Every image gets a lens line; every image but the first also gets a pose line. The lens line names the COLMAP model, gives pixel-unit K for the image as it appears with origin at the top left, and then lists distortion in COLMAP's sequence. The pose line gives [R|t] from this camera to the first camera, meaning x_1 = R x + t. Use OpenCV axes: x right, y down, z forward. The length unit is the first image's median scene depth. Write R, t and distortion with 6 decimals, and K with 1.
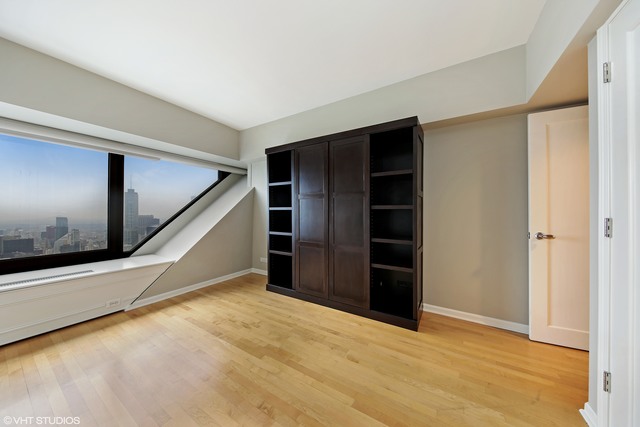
lens RADIAL K [[219.7, 0, 333.7], [0, 219.7, 212.3], [0, 0, 1]] dist [0.000652, 0.000021]
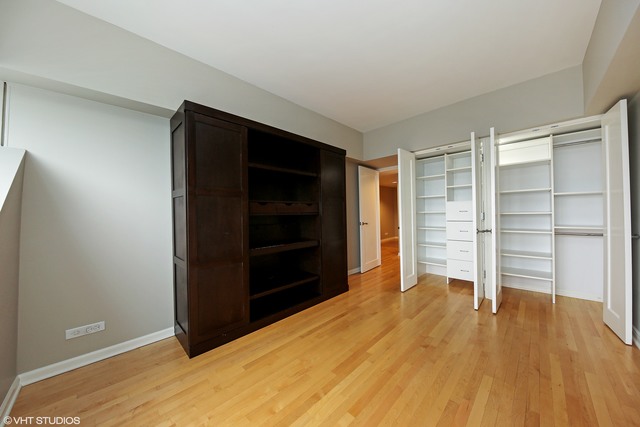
lens RADIAL K [[219.7, 0, 333.7], [0, 219.7, 212.3], [0, 0, 1]] dist [0.000652, 0.000021]
pose [[0.197815, 0.003769, 0.980232, -1.132820], [0.035821, 0.999297, -0.011071, 0.012246], [-0.979585, 0.037303, 0.197541, 0.781119]]
